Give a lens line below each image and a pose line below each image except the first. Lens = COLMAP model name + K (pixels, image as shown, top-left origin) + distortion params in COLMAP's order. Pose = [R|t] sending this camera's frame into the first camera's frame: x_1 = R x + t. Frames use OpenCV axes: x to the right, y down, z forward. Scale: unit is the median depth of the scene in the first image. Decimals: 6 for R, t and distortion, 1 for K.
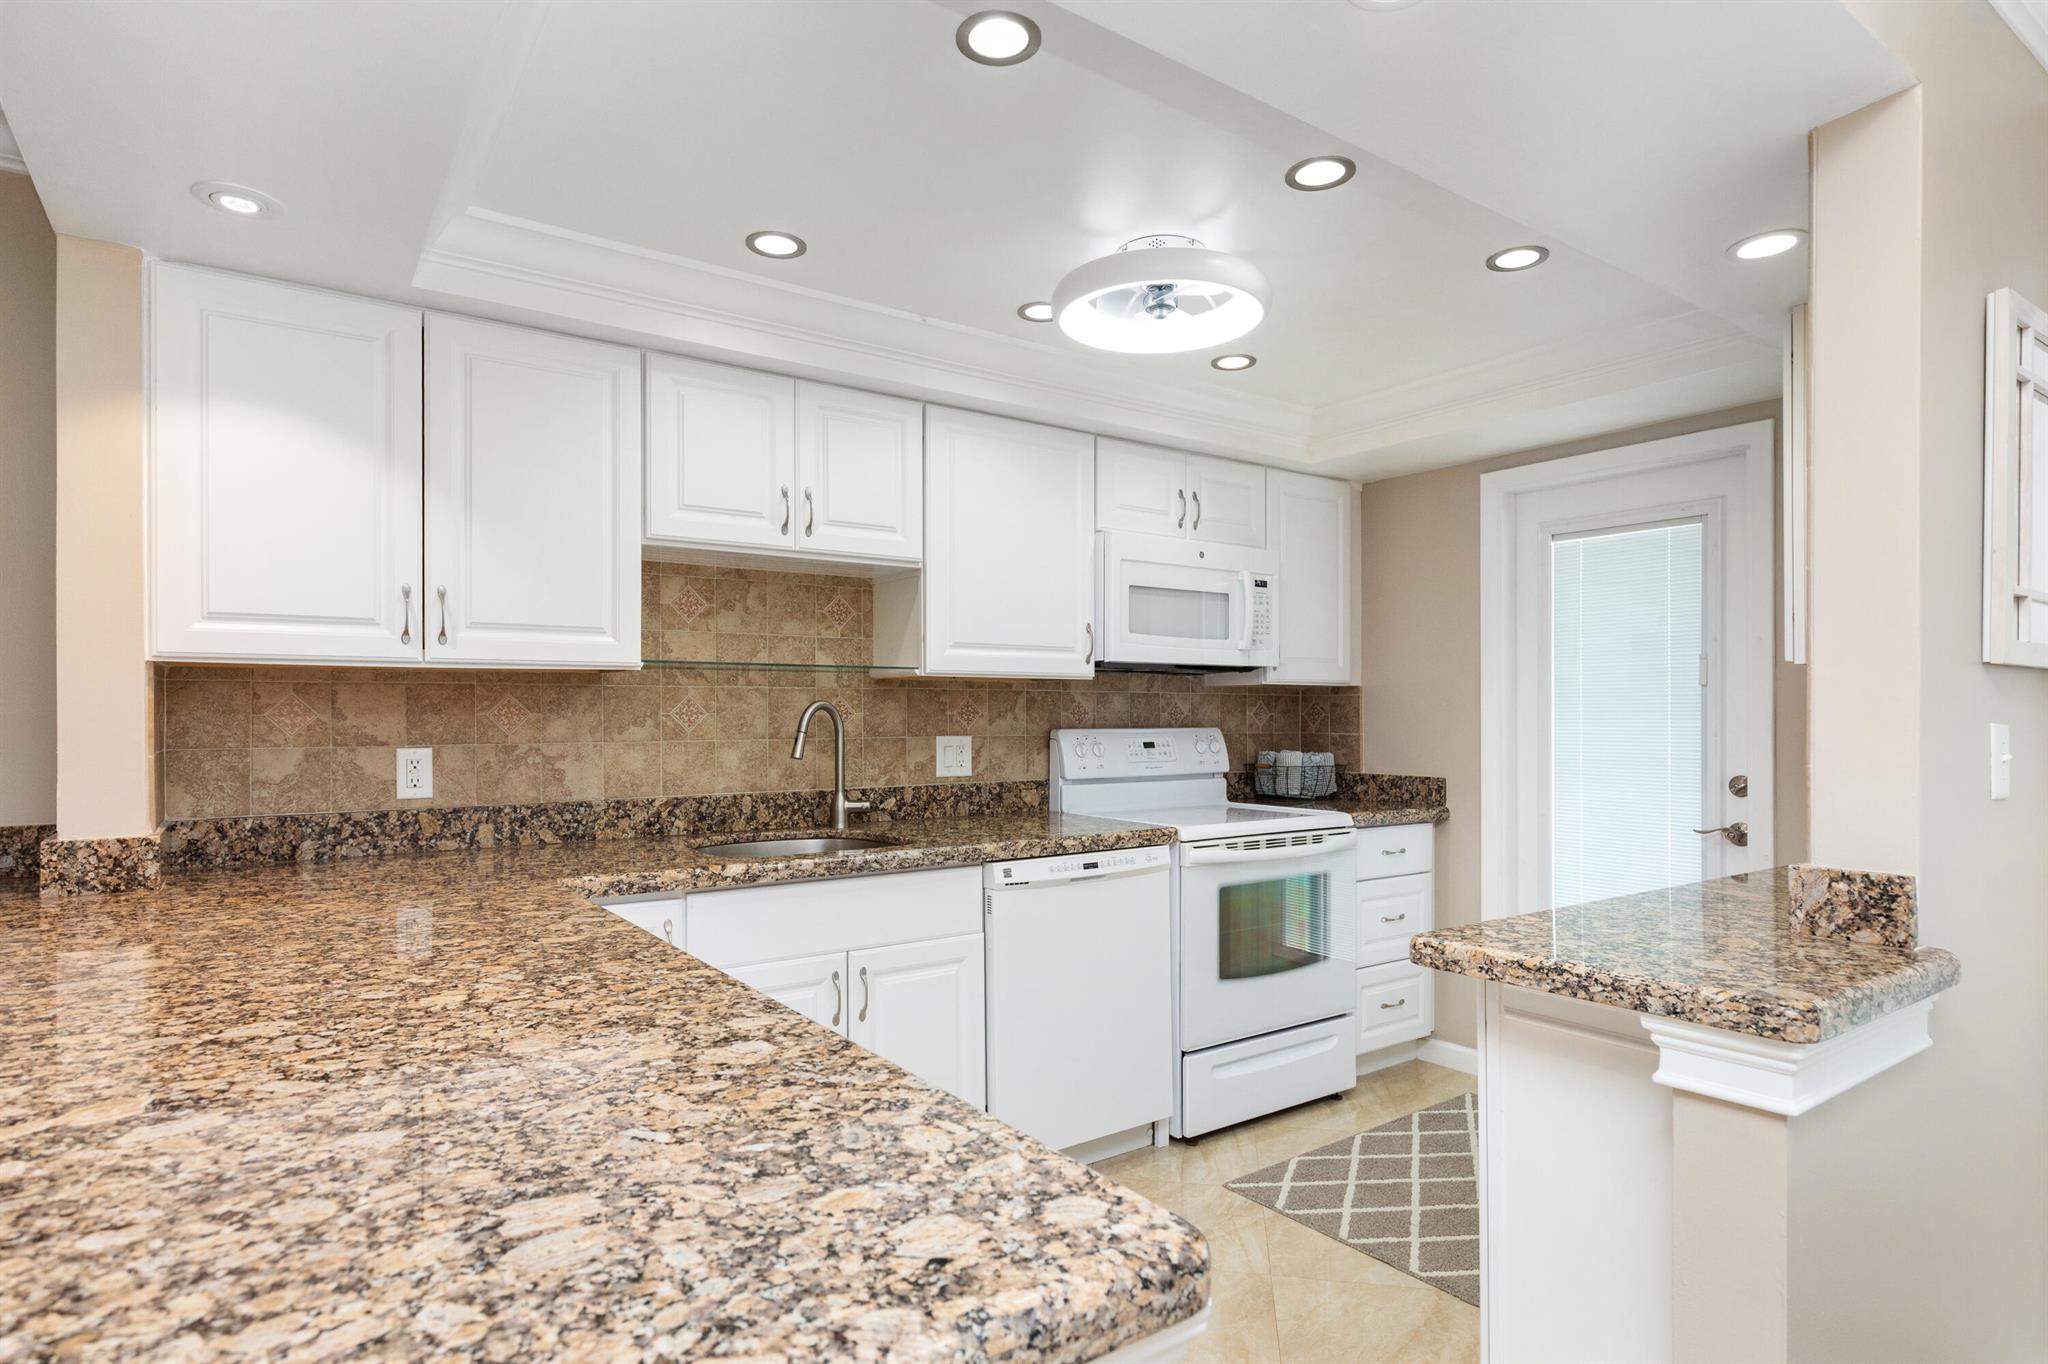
lens RADIAL K [[1079.6, 0, 1018.2], [0, 1079.6, 705.8], [0, 0, 1]] dist [-0.001547, 0.000450]
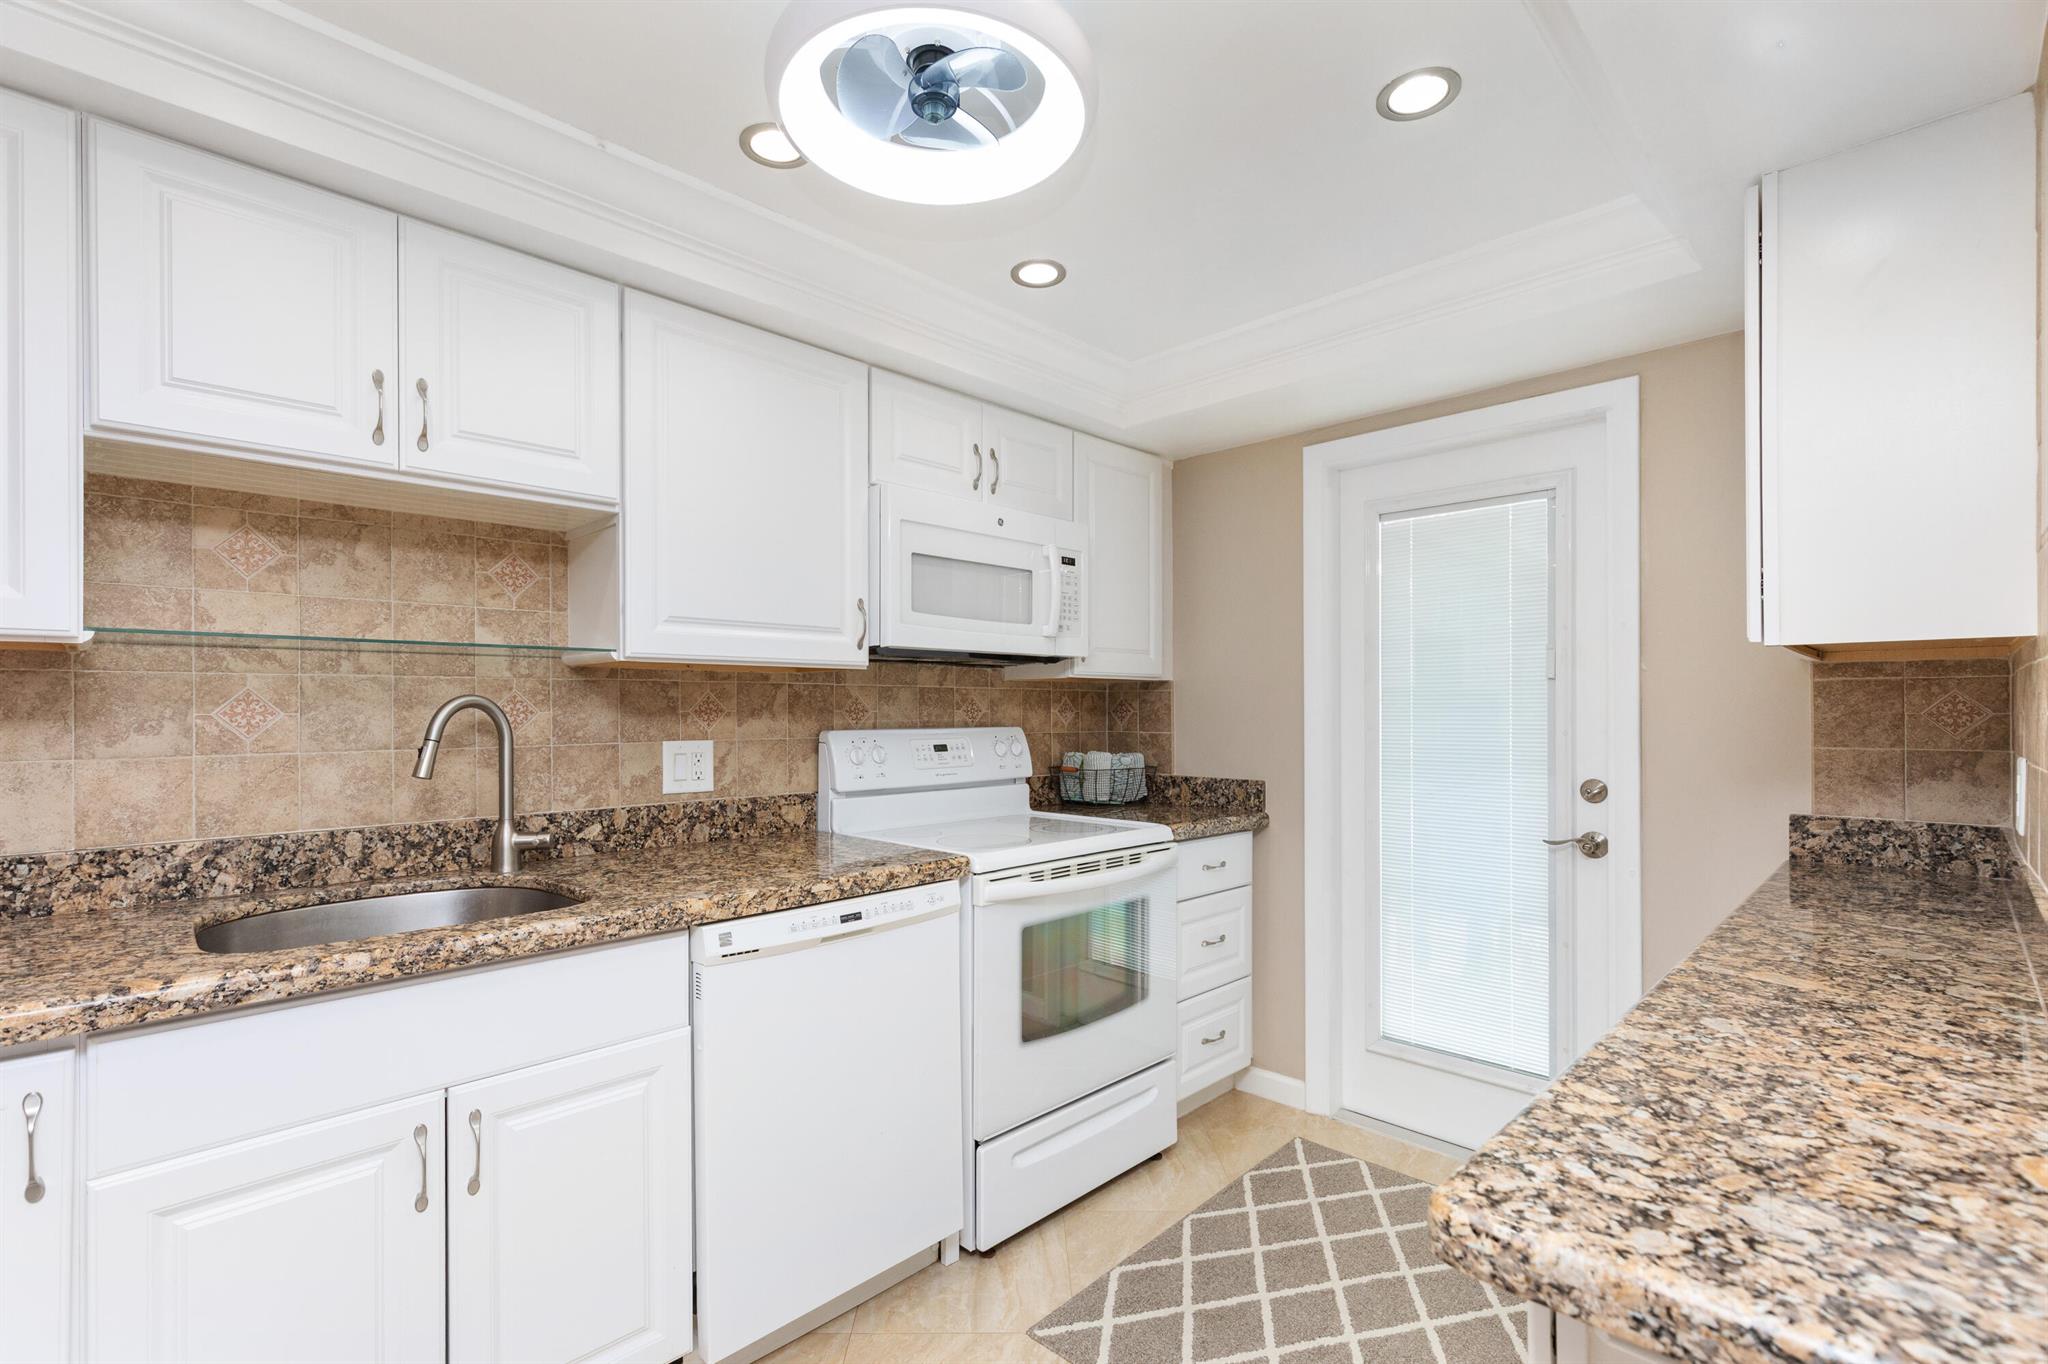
lens RADIAL K [[919.7, 0, 1006.2], [0, 919.7, 699.7], [0, 0, 1]] dist [0.005350, -0.001062]
pose [[0.985783, -0.000354, 0.168021, 0.068835], [0.001012, 0.999992, -0.003826, 0.001254], [-0.168018, 0.003942, 0.985776, 0.373896]]
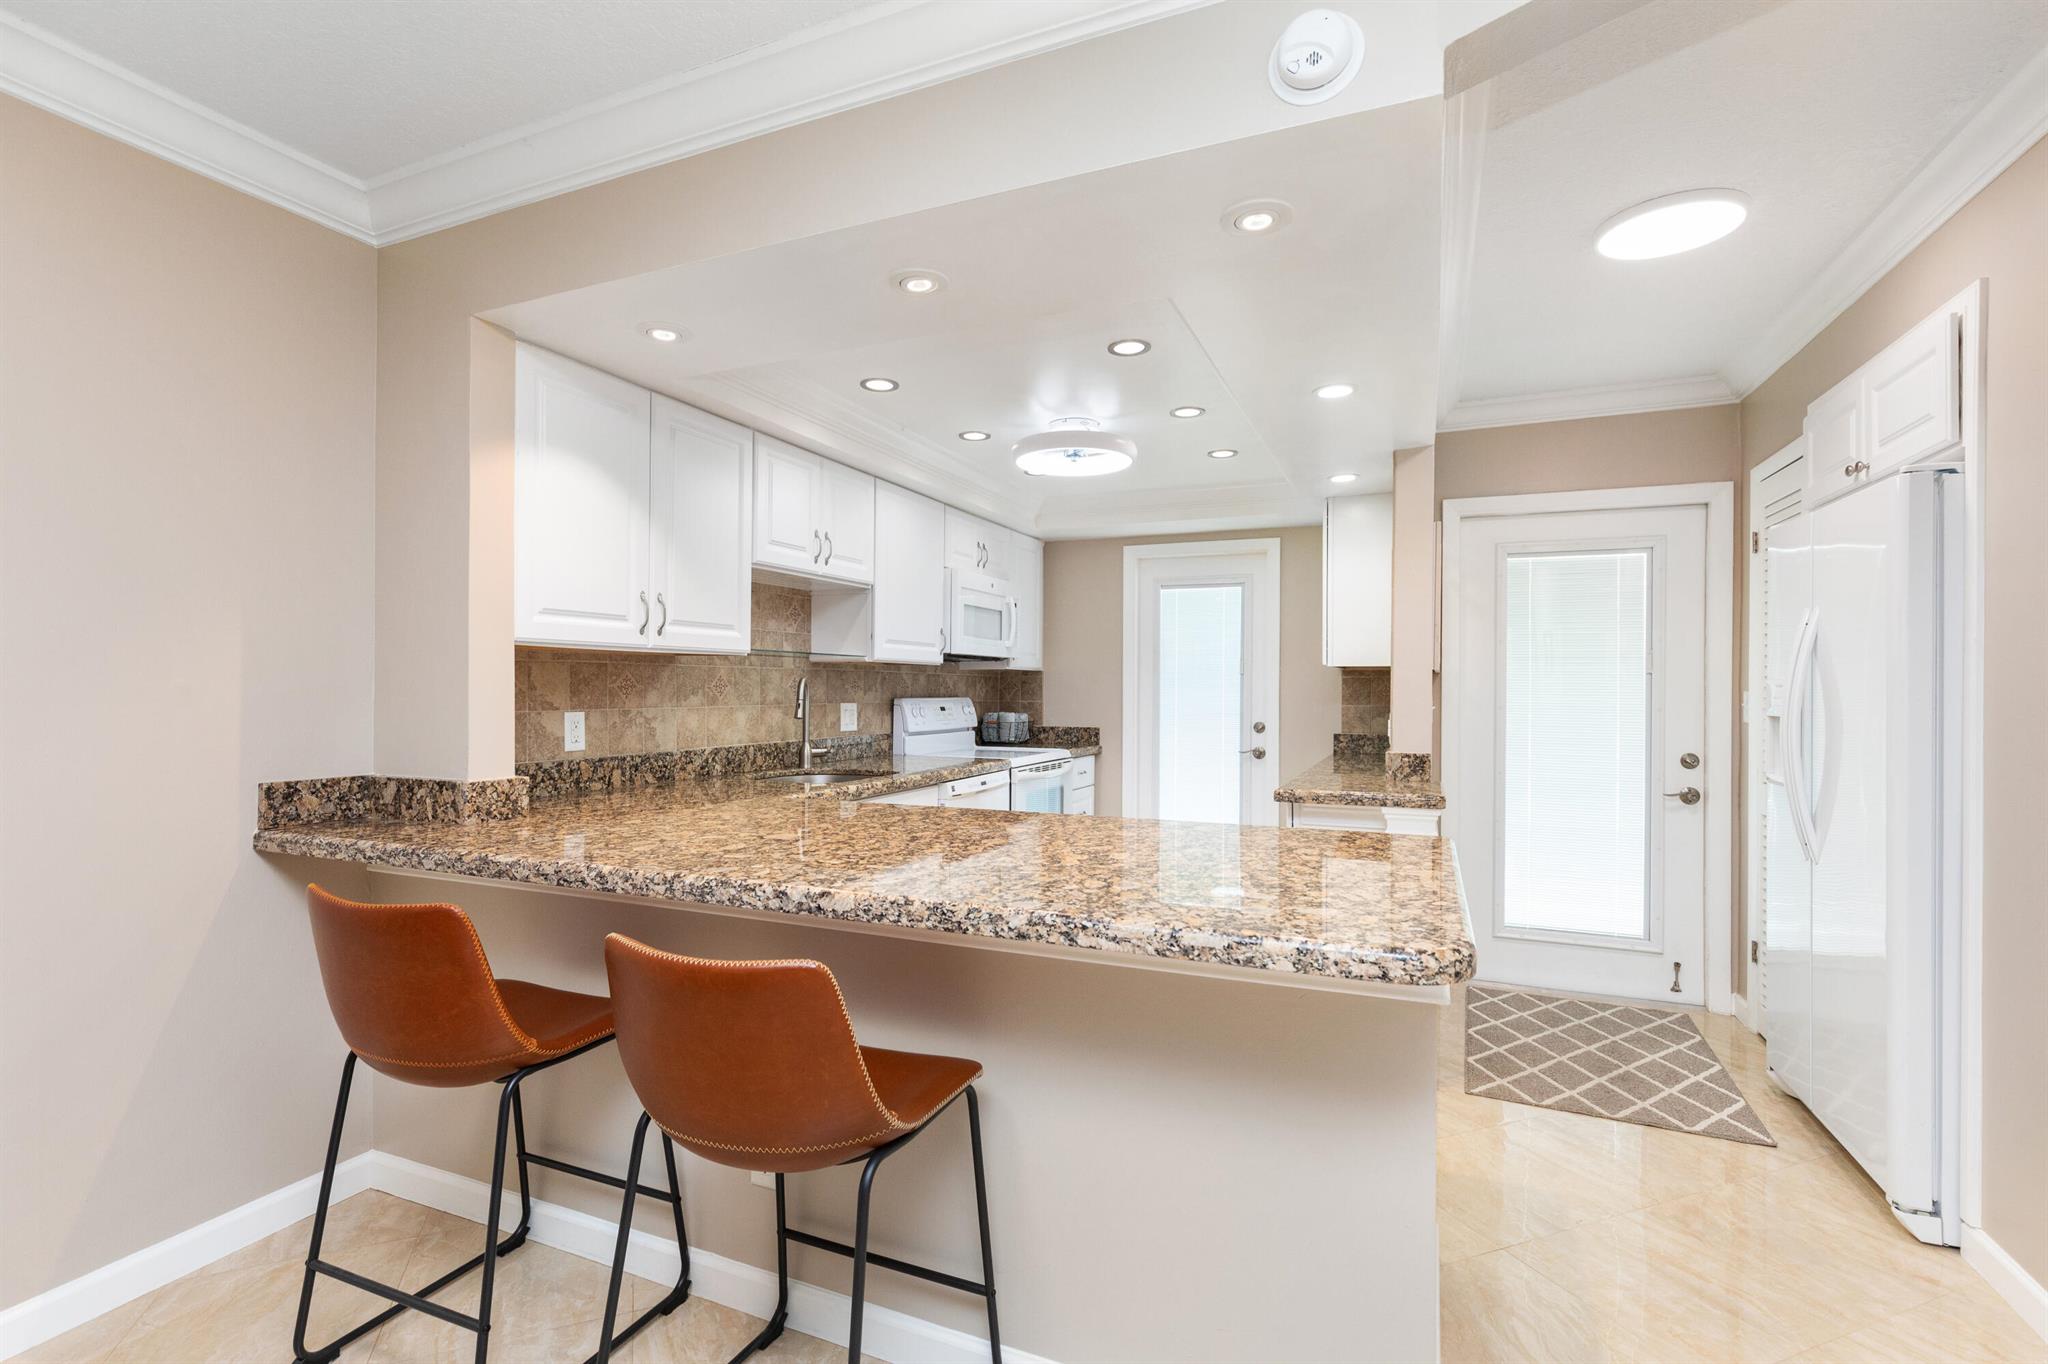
lens RADIAL K [[942.6, 0, 1008.8], [0, 942.6, 684.8], [0, 0, 1]] dist [-0.004621, -0.001008]
pose [[0.856069, 0.006964, 0.516814, -0.645346], [-0.009374, 0.999954, 0.002054, -0.000477], [-0.516776, -0.006603, 0.856095, -0.217738]]
